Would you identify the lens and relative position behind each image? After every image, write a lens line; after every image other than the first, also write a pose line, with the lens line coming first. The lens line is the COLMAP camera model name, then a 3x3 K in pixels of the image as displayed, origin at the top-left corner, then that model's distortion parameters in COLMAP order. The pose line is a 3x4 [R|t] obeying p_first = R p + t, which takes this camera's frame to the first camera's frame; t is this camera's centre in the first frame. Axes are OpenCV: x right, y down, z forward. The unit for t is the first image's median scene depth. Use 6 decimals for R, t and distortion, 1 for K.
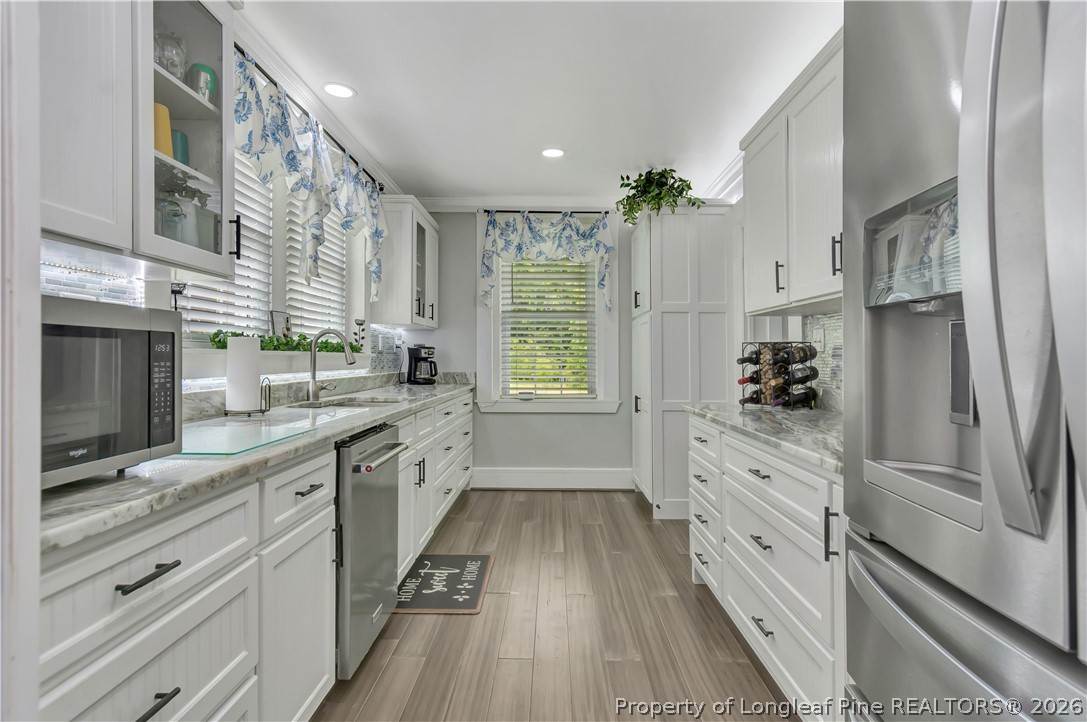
lens RADIAL K [[556.8, 0, 553.0], [0, 556.8, 354.9], [0, 0, 1]] dist [0.003116, -0.000362]
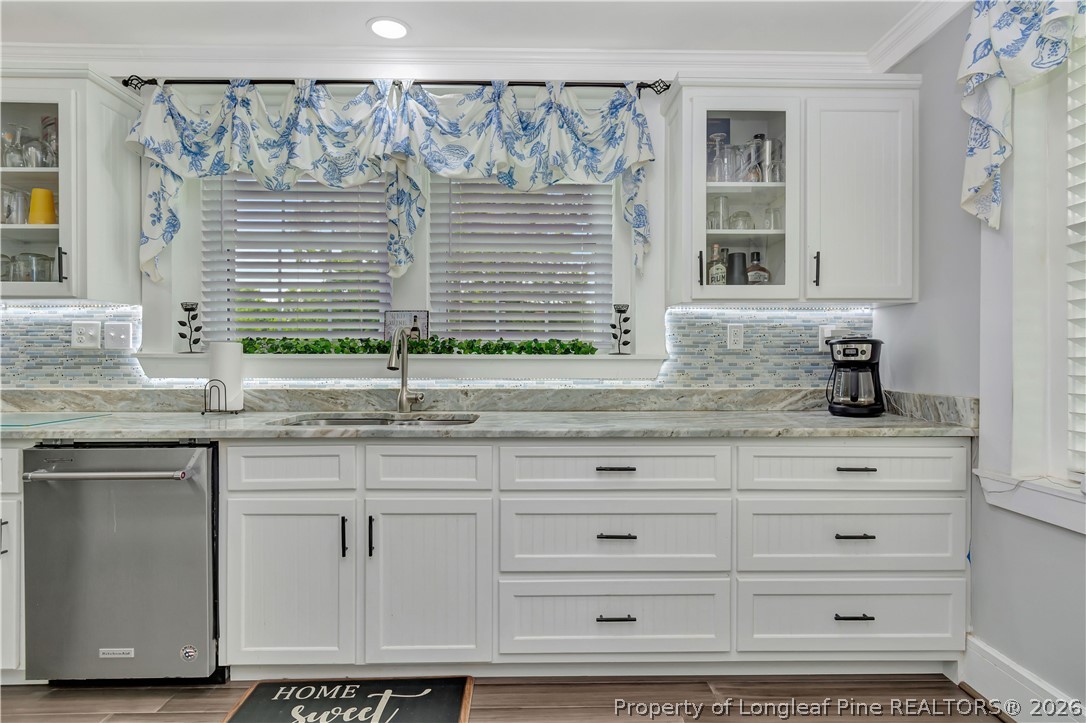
lens RADIAL K [[556.3, 0, 552.5], [0, 556.3, 355.4], [0, 0, 1]] dist [0.003116, -0.000362]
pose [[0.046453, -0.000313, -0.998920, 0.324813], [0.006038, 0.999982, -0.000033, -0.002580], [0.998902, -0.006030, 0.046454, 0.897303]]
